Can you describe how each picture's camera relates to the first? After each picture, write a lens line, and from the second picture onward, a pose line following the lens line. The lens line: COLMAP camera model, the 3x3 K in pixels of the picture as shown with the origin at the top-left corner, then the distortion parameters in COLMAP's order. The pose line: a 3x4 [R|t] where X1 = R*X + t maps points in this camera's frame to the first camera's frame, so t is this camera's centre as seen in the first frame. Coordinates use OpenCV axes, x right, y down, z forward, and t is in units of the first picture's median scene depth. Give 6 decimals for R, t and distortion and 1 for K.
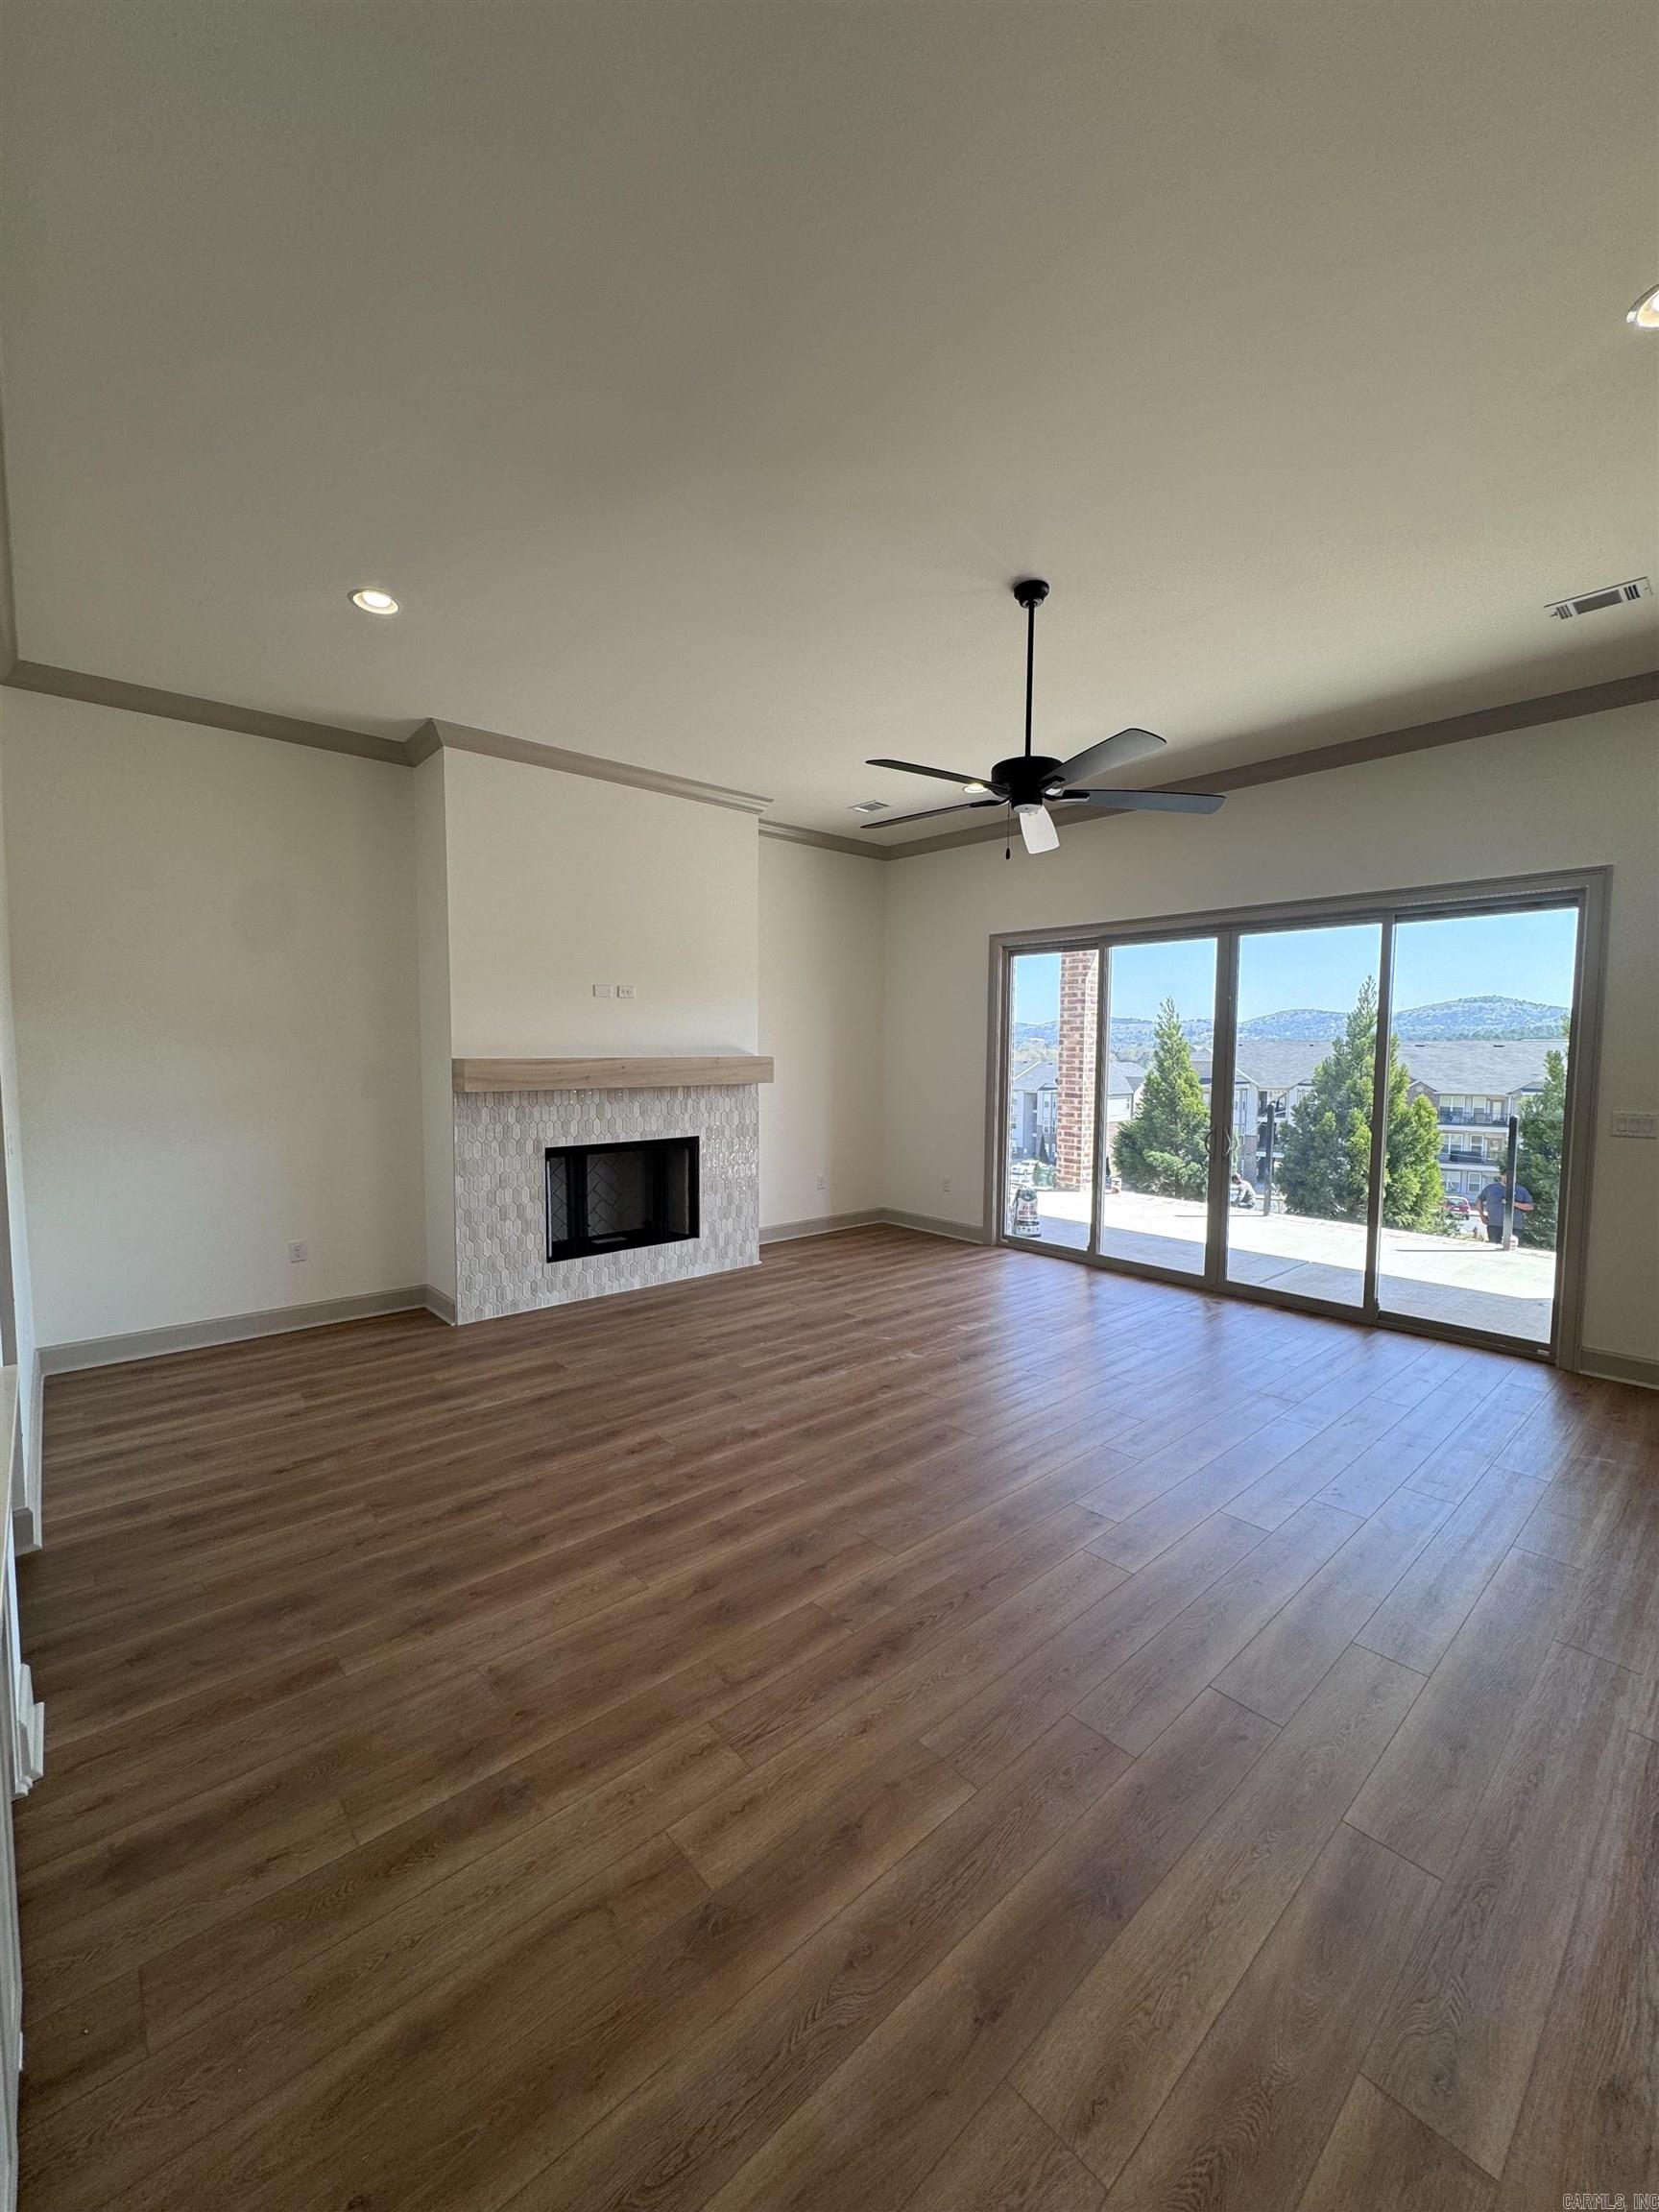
lens RADIAL K [[881.0, 0, 833.0], [0, 881.0, 1105.1], [0, 0, 1]] dist [-0.003304, 0.000694]
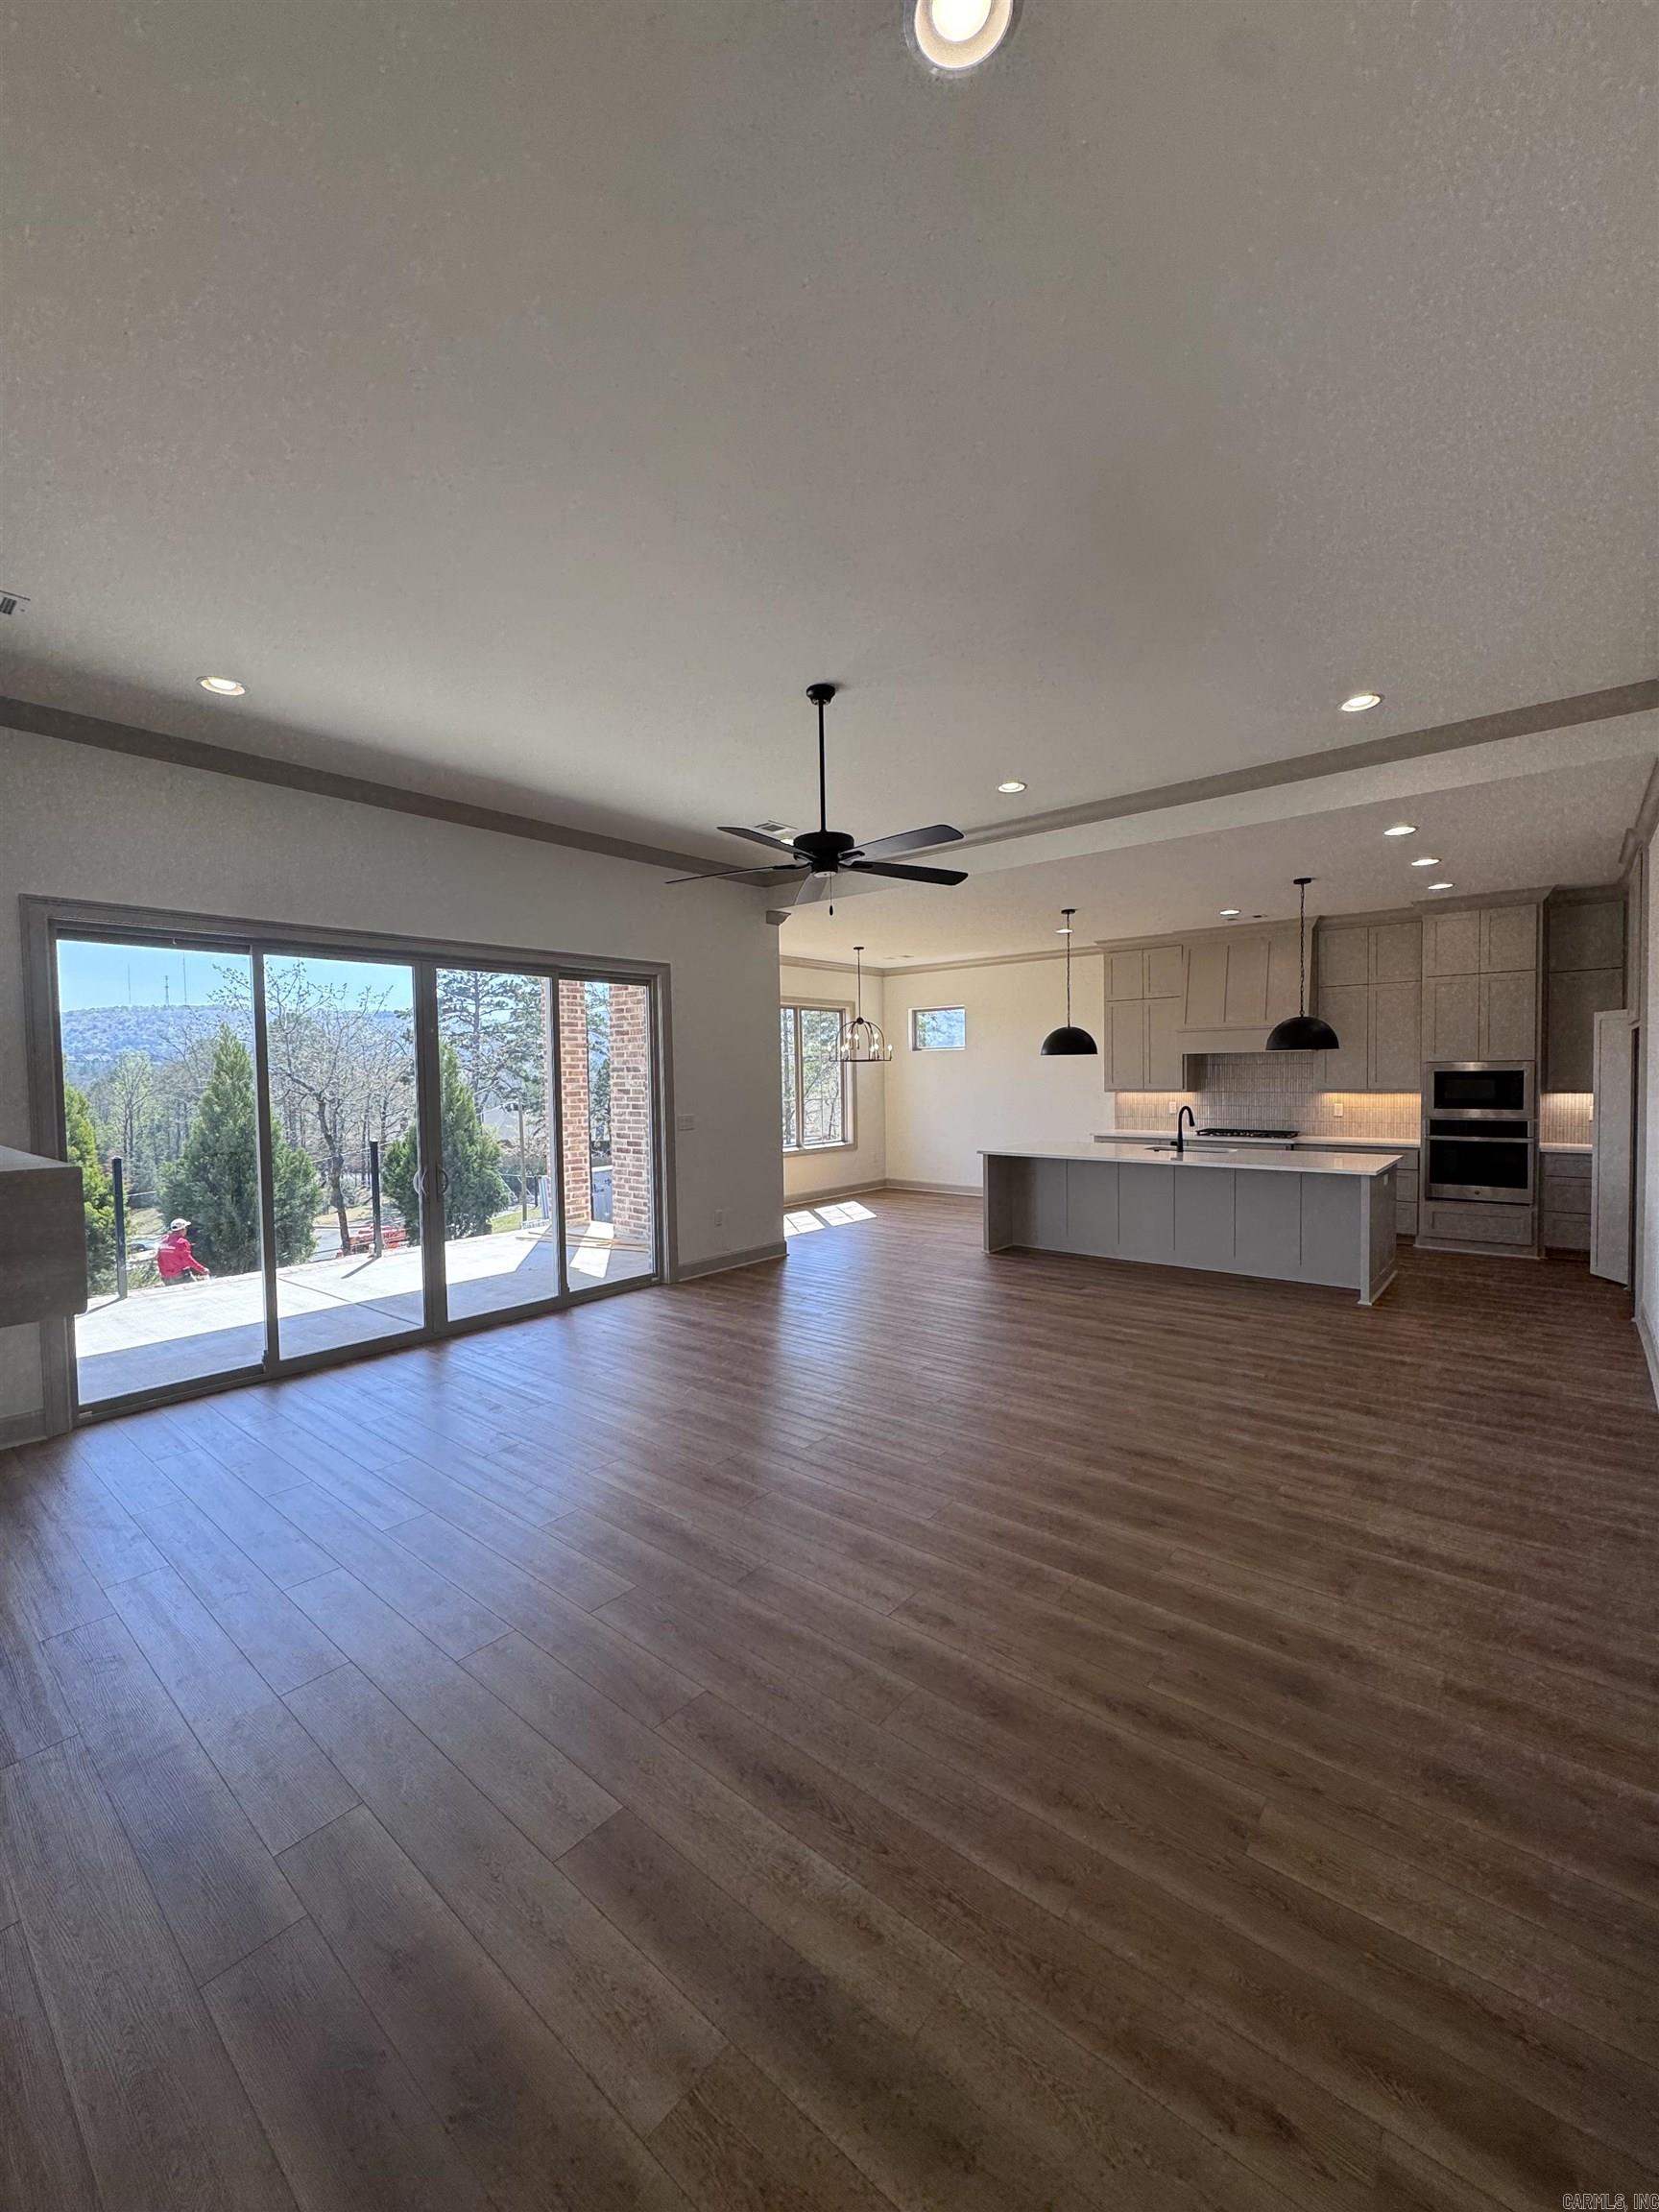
lens RADIAL K [[878.3, 0, 832.6], [0, 878.3, 1104.2], [0, 0, 1]] dist [-0.000517, 0.000122]
pose [[-0.144871, -0.039036, 0.988680, -0.593403], [0.082219, 0.995291, 0.051345, -0.057317], [-0.986029, 0.088727, -0.140979, 0.736701]]
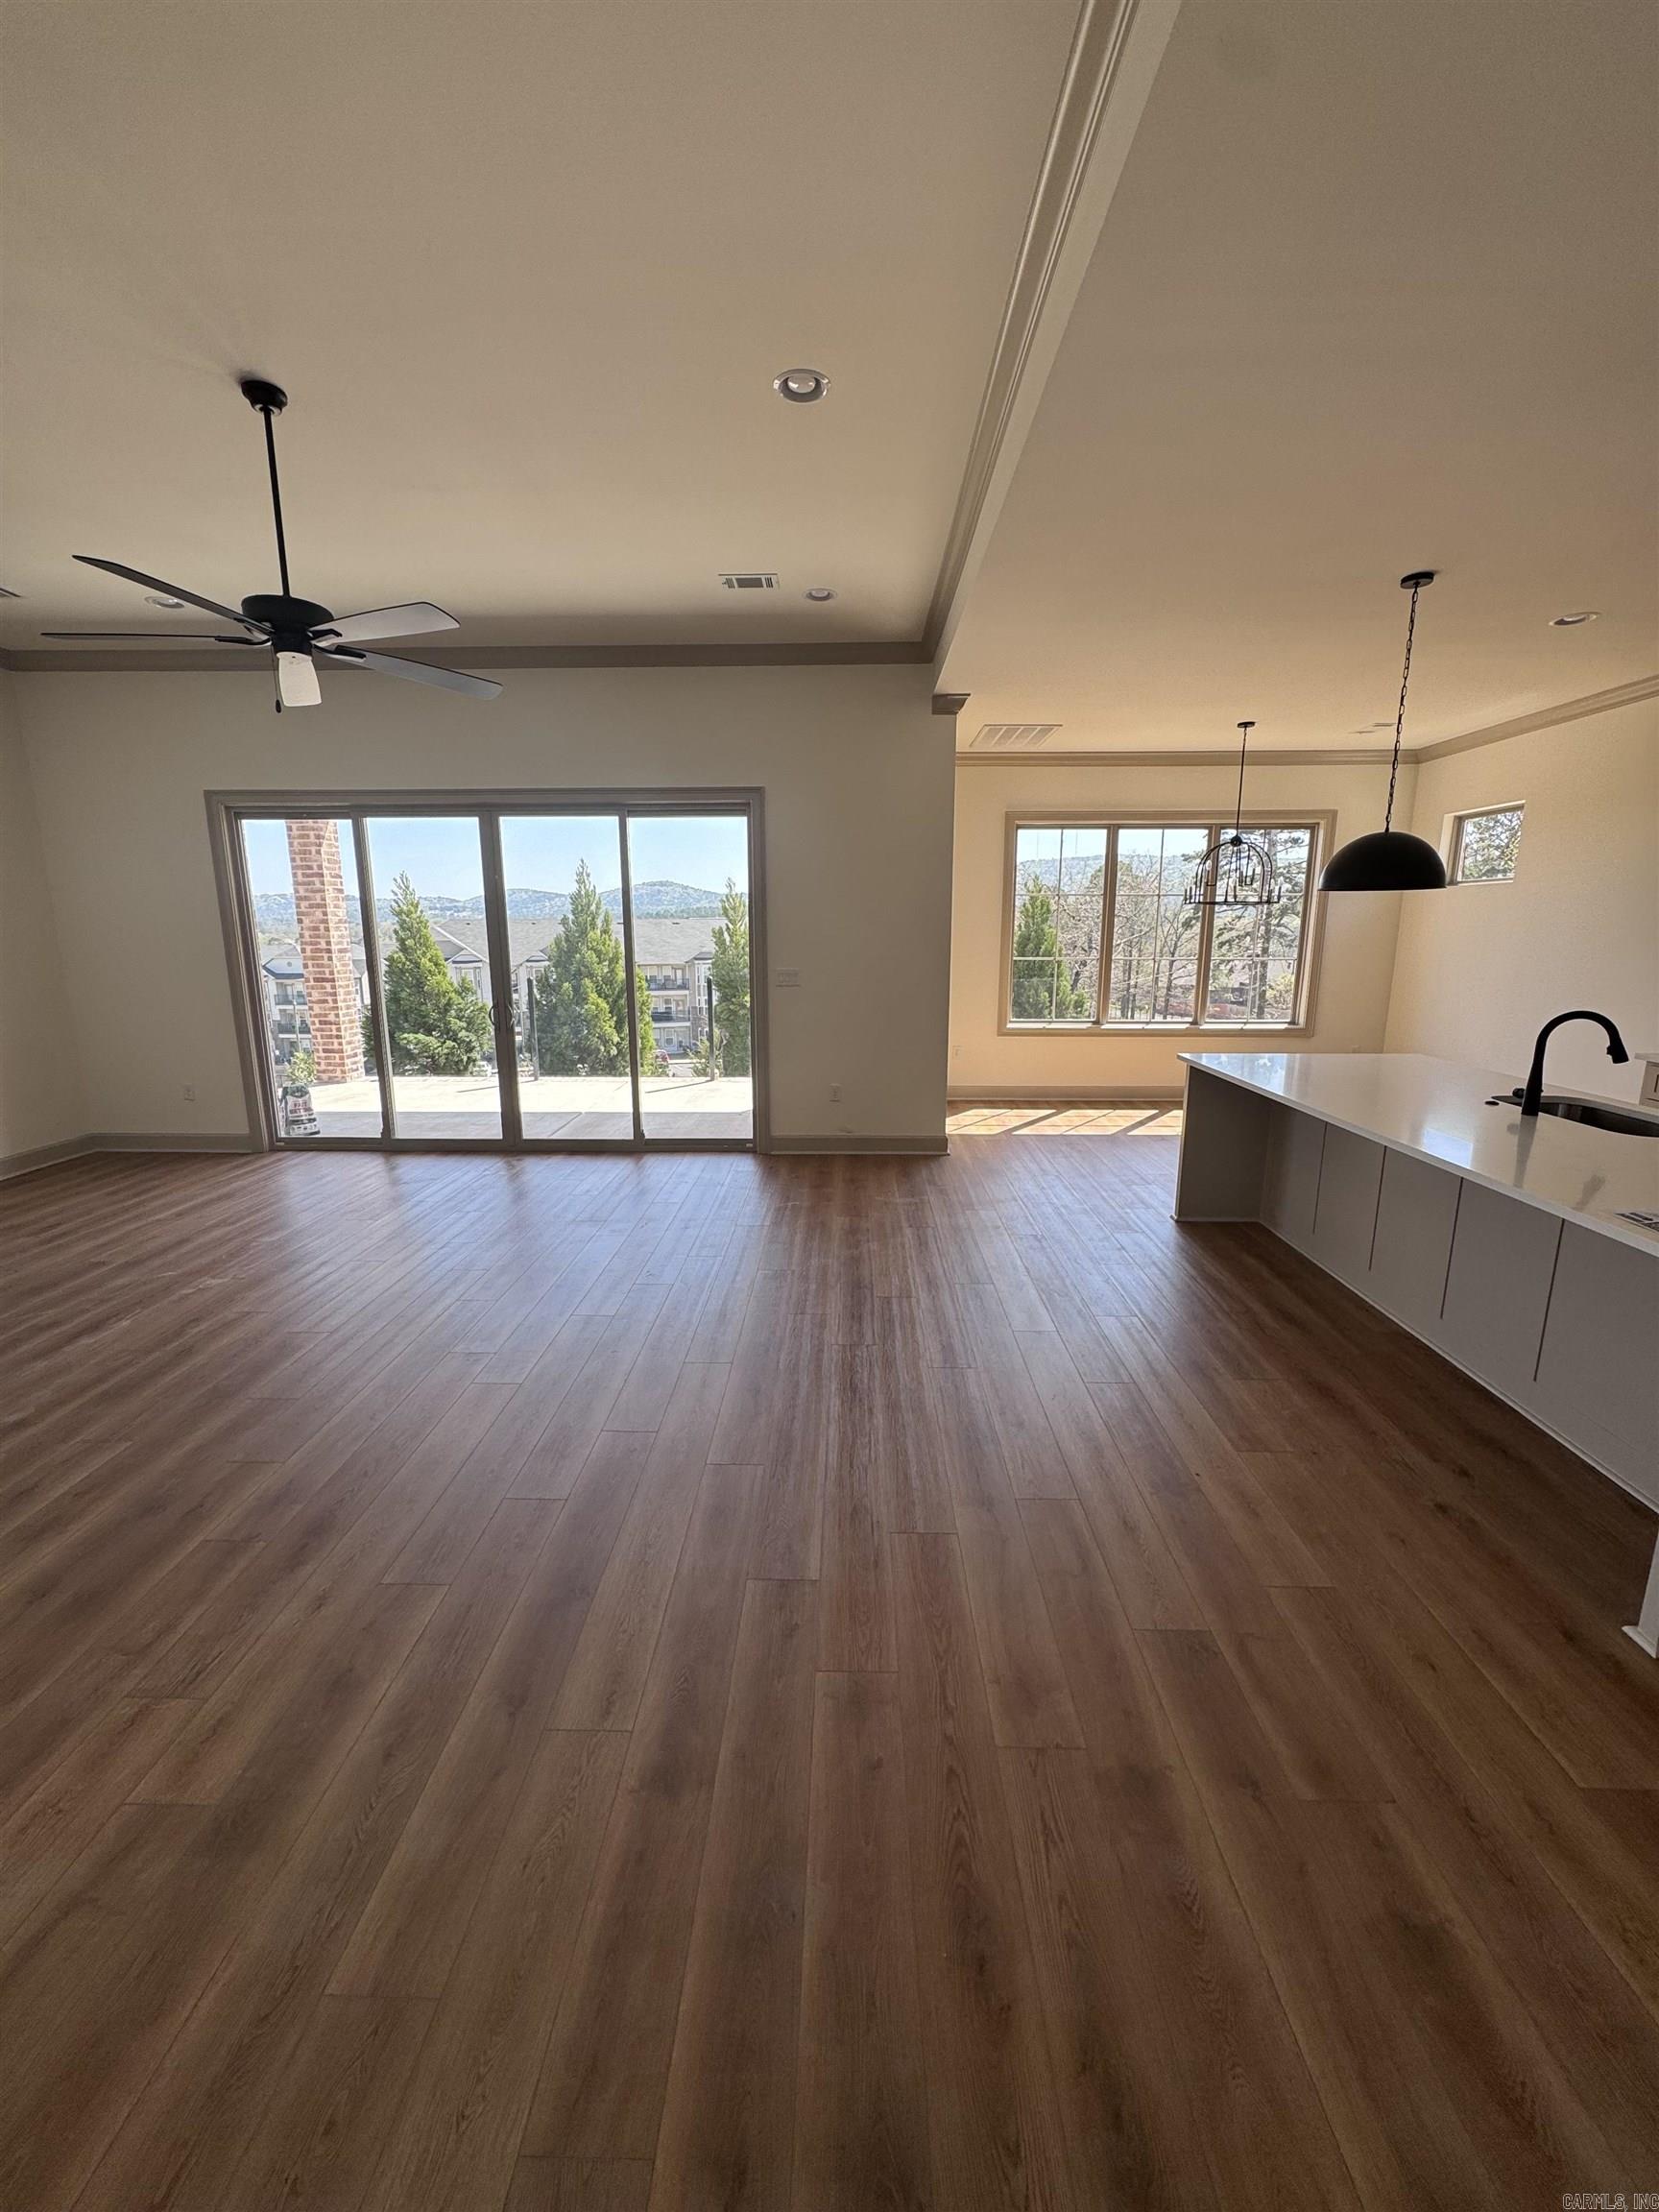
lens RADIAL K [[878.3, 0, 832.6], [0, 878.3, 1104.2], [0, 0, 1]] dist [-0.000517, 0.000122]
pose [[0.680854, -0.153053, 0.716249, -0.075759], [0.055780, 0.985918, 0.157654, 0.003892], [-0.730292, -0.067387, 0.679803, -0.033194]]
